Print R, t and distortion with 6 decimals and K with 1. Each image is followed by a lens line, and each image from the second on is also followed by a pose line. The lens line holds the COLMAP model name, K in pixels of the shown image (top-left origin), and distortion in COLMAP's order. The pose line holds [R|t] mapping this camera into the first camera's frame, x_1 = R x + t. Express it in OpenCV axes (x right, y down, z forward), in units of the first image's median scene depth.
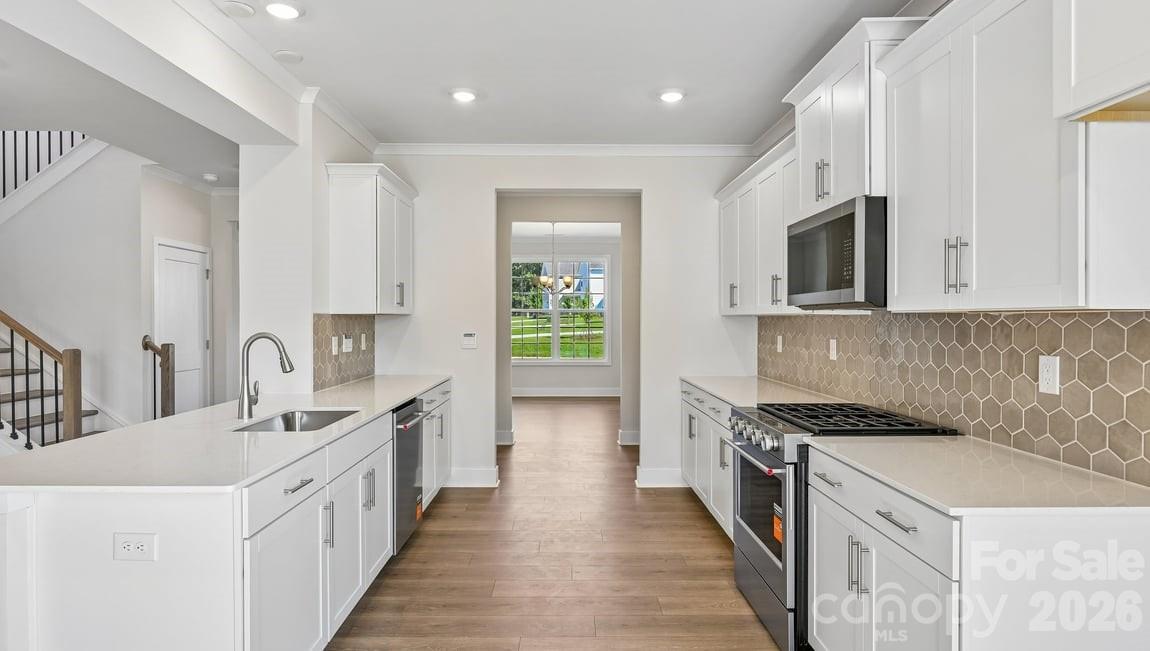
lens RADIAL K [[620.3, 0, 567.5], [0, 620.3, 321.2], [0, 0, 1]] dist [0.002265, -0.000814]
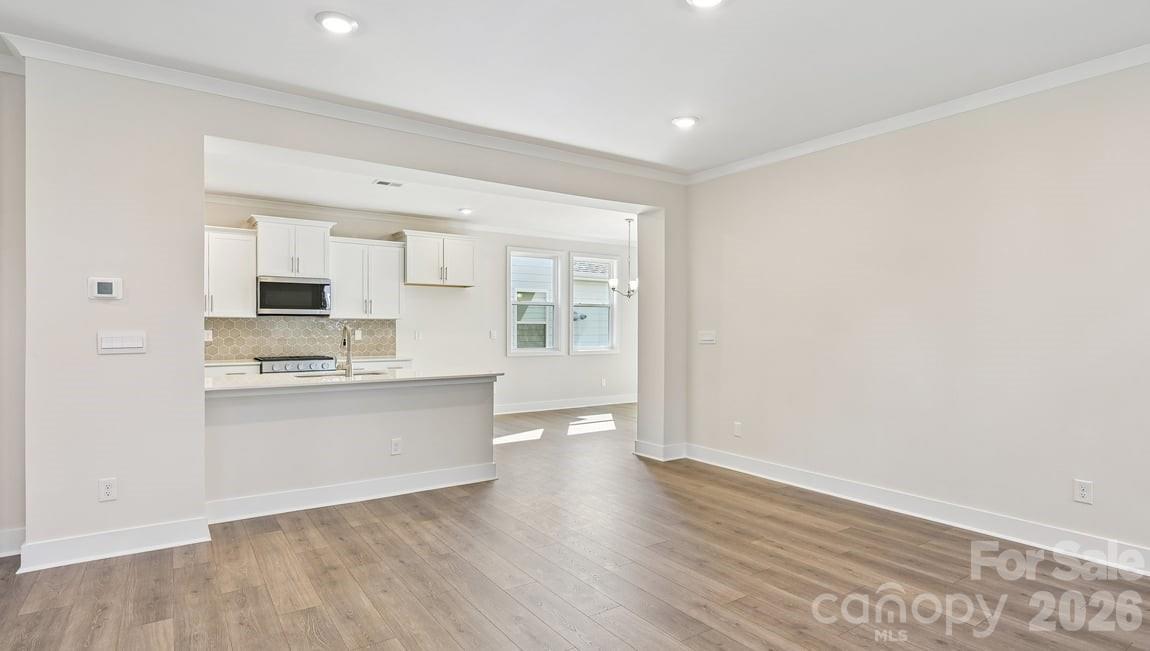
lens RADIAL K [[590.4, 0, 576.1], [0, 590.4, 327.6], [0, 0, 1]] dist [0.002951, -0.000948]
pose [[-0.567669, -0.000176, 0.823257, -1.451261], [0.001261, 0.999999, 0.001083, 0.017373], [-0.823256, 0.001653, -0.567668, 0.935369]]
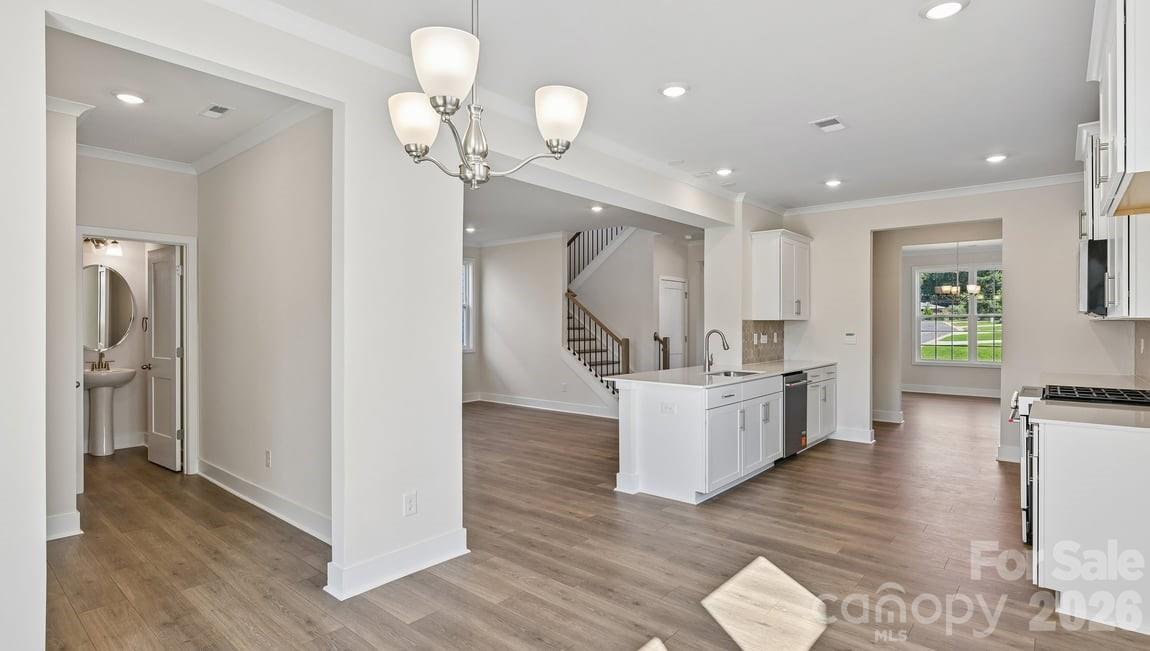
lens RADIAL K [[564.0, 0, 574.7], [0, 564.0, 321.0], [0, 0, 1]] dist [-0.002075, 0.002653]
pose [[0.758106, -0.000712, -0.652131, 0.244223], [-0.004196, 0.999973, -0.005971, 0.001956], [0.652117, 0.007263, 0.758083, -0.467642]]
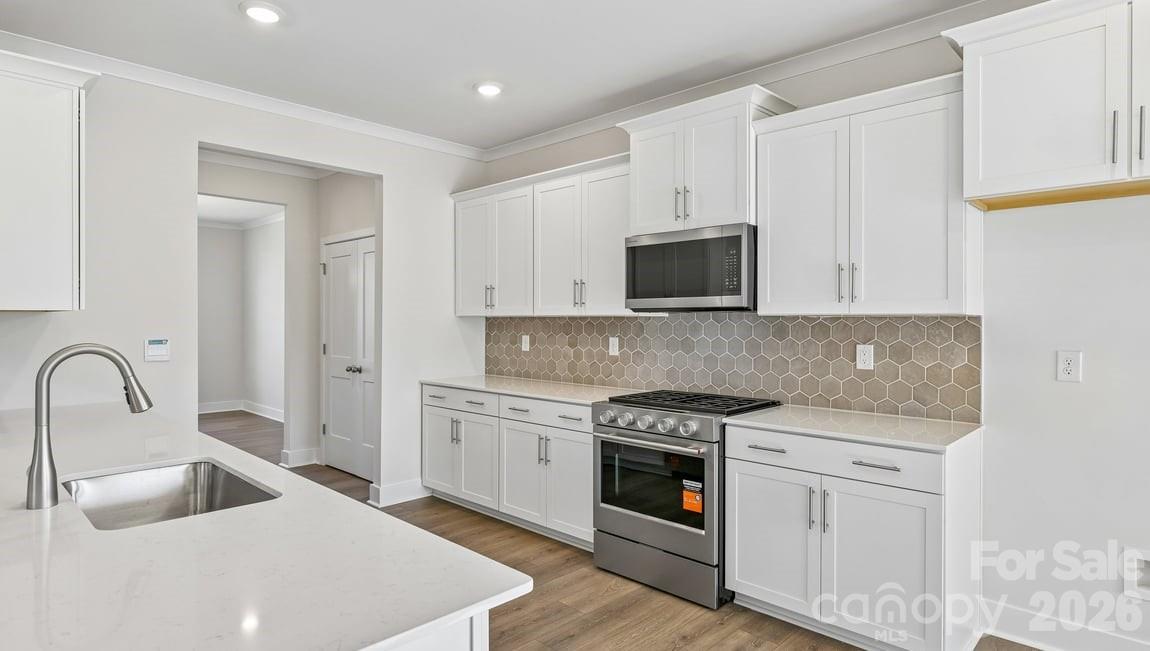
lens RADIAL K [[620.3, 0, 567.8], [0, 620.3, 322.3], [0, 0, 1]] dist [0.002265, -0.000814]
pose [[0.704888, -0.000854, 0.709318, -0.386957], [-0.000045, 0.999999, 0.001248, -0.000630], [-0.709318, -0.000912, 0.704888, 0.208670]]
